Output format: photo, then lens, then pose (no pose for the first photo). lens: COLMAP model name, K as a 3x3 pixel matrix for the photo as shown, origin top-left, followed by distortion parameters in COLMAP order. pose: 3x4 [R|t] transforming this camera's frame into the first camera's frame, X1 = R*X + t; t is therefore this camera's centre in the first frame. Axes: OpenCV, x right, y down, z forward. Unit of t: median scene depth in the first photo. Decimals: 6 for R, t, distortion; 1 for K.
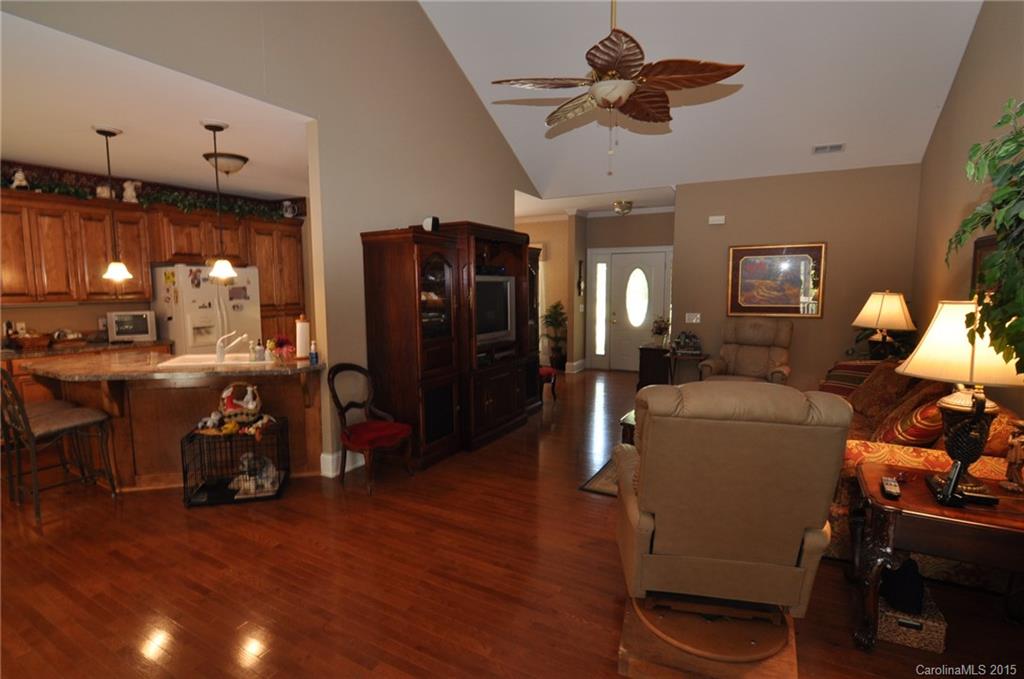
lens RADIAL K [[486.6, 0, 505.3], [0, 486.6, 339.1], [0, 0, 1]] dist [-0.001621, -0.000221]
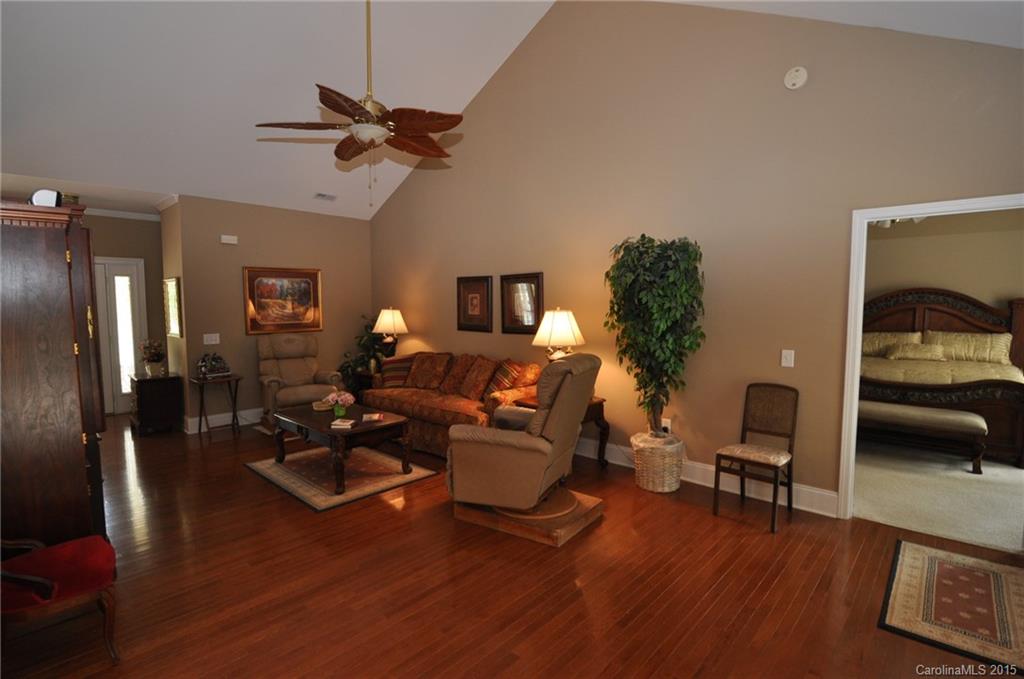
lens RADIAL K [[486.6, 0, 505.3], [0, 486.6, 339.1], [0, 0, 1]] dist [-0.001621, -0.000221]
pose [[0.263506, -0.072441, 0.961934, -0.418252], [0.112086, 0.992721, 0.044056, -0.023475], [-0.958124, 0.096210, 0.269707, 0.220073]]
